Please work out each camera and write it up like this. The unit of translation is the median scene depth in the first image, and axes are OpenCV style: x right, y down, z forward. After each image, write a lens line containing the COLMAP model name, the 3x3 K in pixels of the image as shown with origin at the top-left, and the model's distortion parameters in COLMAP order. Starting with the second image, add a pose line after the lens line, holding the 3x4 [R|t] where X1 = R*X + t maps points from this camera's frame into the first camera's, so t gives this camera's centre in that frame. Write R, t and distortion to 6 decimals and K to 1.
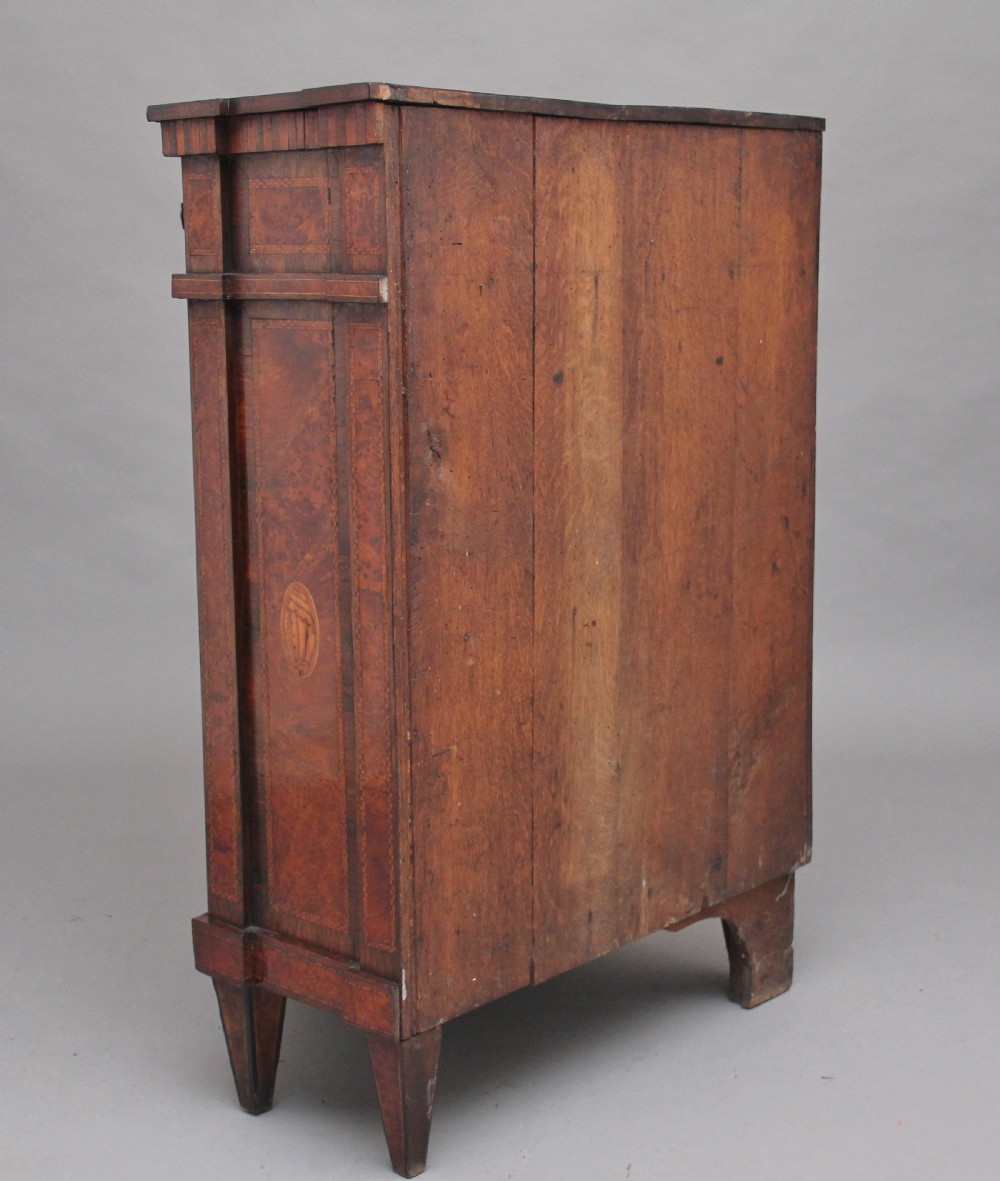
lens RADIAL K [[1942.3, 0, 502.2], [0, 1942.3, 586.3], [0, 0, 1]] dist [-0.023134, 0.000000]
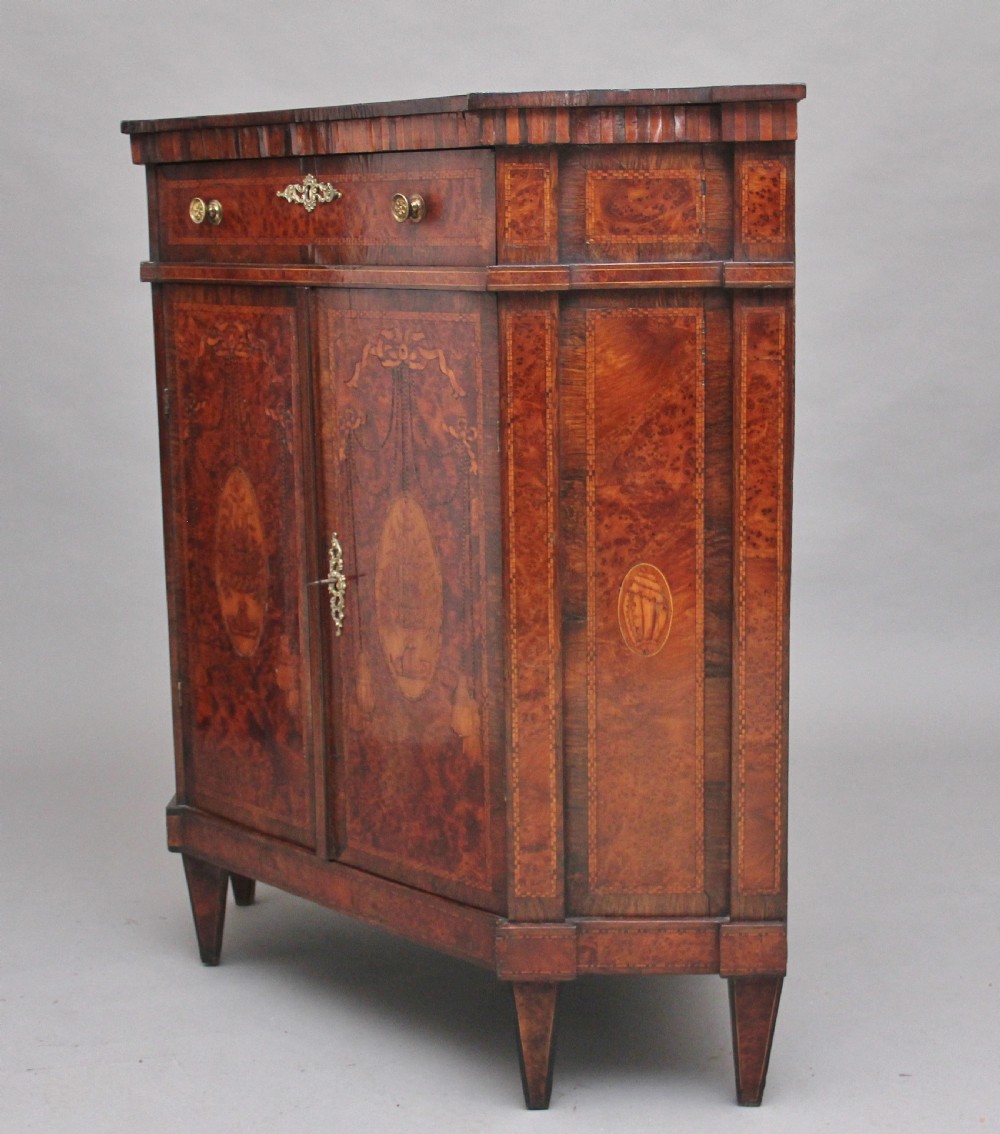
lens RADIAL K [[1979.7, 0, 503.4], [0, 1979.7, 572.4], [0, 0, 1]] dist [-0.038037, 0.000000]
pose [[0.761914, -0.124411, 0.635618, -0.835931], [0.125640, 0.991127, 0.043391, -0.052835], [-0.635376, 0.046798, 0.770784, 0.245724]]
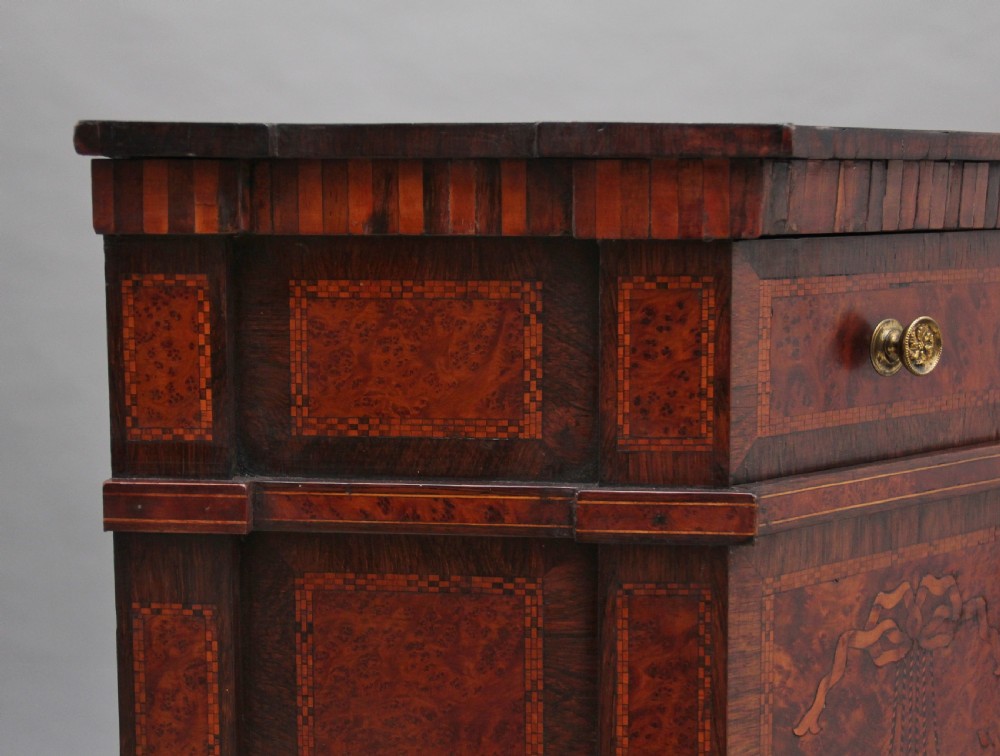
lens RADIAL K [[1548.7, 0, 502.4], [0, 1548.7, 377.9], [0, 0, 1]] dist [0.022019, 0.000000]
pose [[-0.585970, -0.074235, 0.806925, -0.451280], [0.158950, 0.965920, 0.204288, -0.334469], [-0.794591, 0.247967, -0.554200, 1.595146]]
